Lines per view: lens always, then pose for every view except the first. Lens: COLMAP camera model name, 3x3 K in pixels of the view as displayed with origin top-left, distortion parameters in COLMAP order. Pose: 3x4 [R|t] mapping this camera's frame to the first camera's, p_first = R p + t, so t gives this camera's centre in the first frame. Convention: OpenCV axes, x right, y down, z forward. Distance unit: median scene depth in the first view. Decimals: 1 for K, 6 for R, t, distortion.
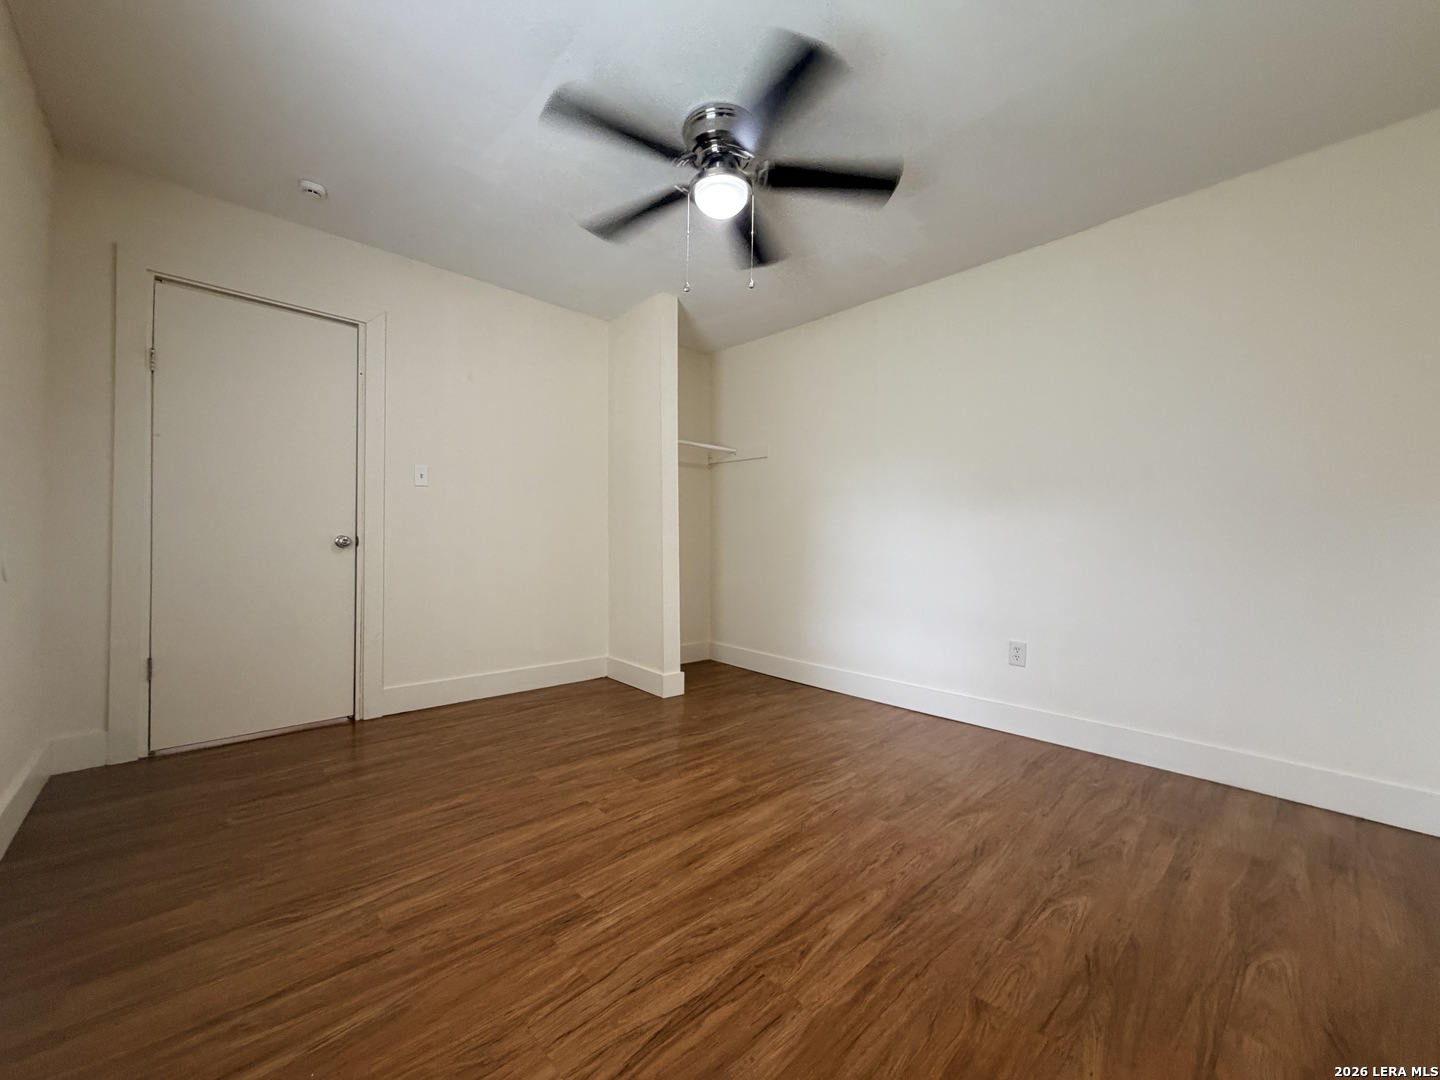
lens RADIAL K [[575.2, 0, 710.9], [0, 575.2, 532.6], [0, 0, 1]] dist [-0.000929, 0.000879]
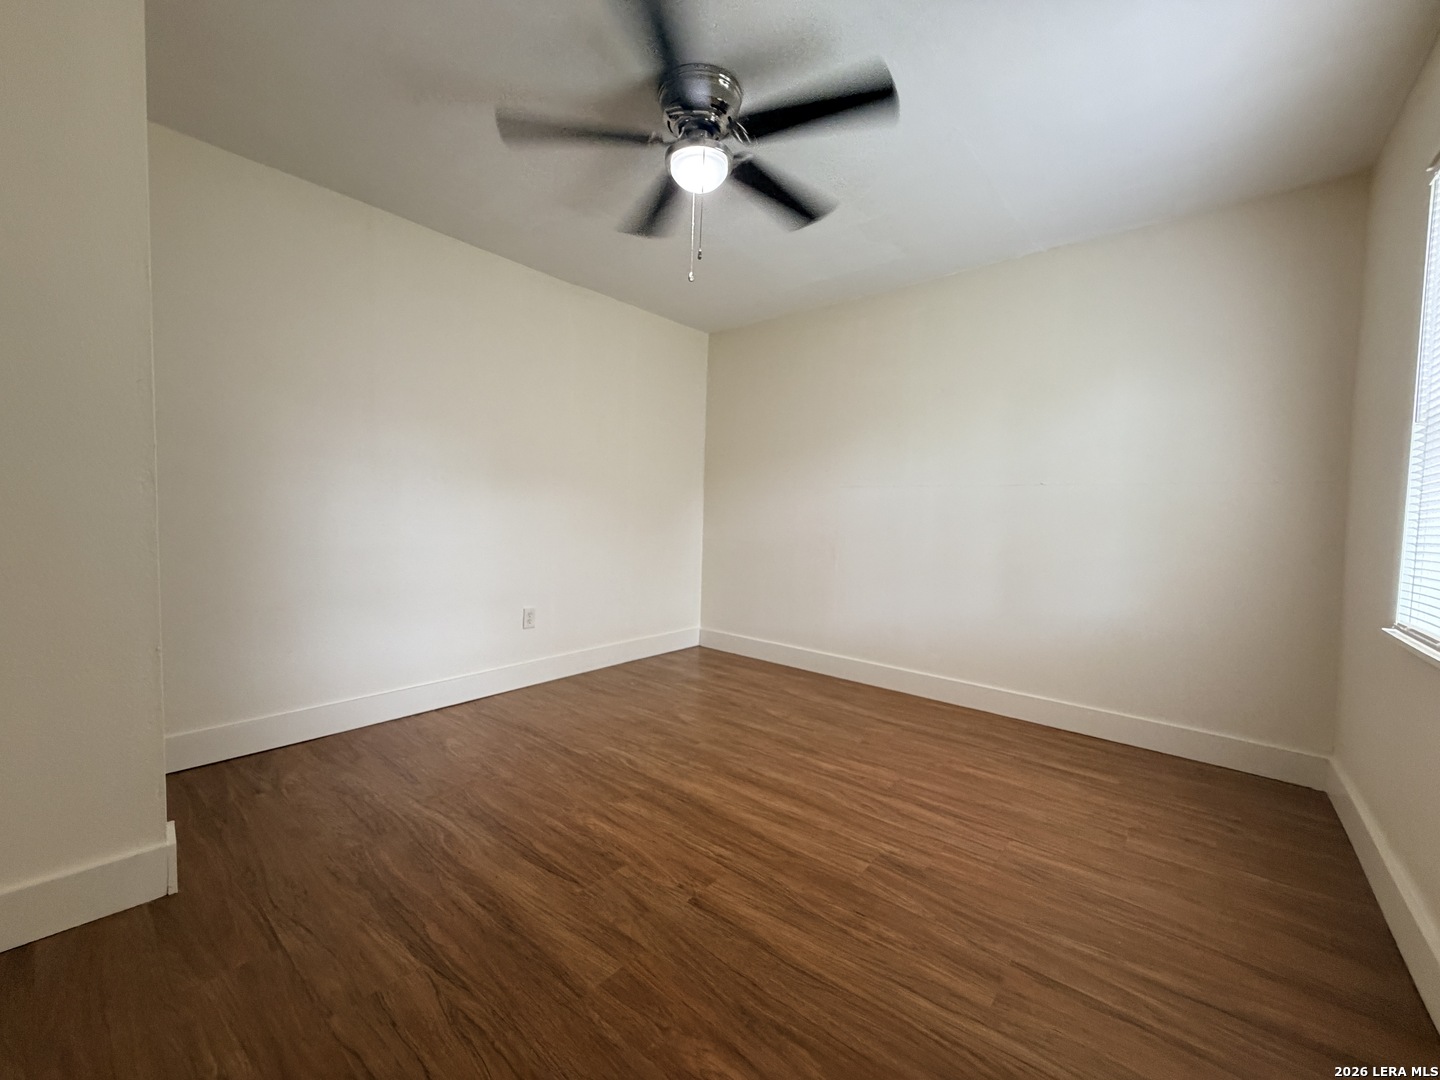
lens RADIAL K [[575.2, 0, 720.5], [0, 575.2, 537.0], [0, 0, 1]] dist [-0.000929, 0.000879]
pose [[-0.130381, -0.058544, 0.989734, -1.090159], [-0.037362, 0.997836, 0.054101, -0.053599], [-0.990760, -0.029925, -0.132286, 1.253633]]
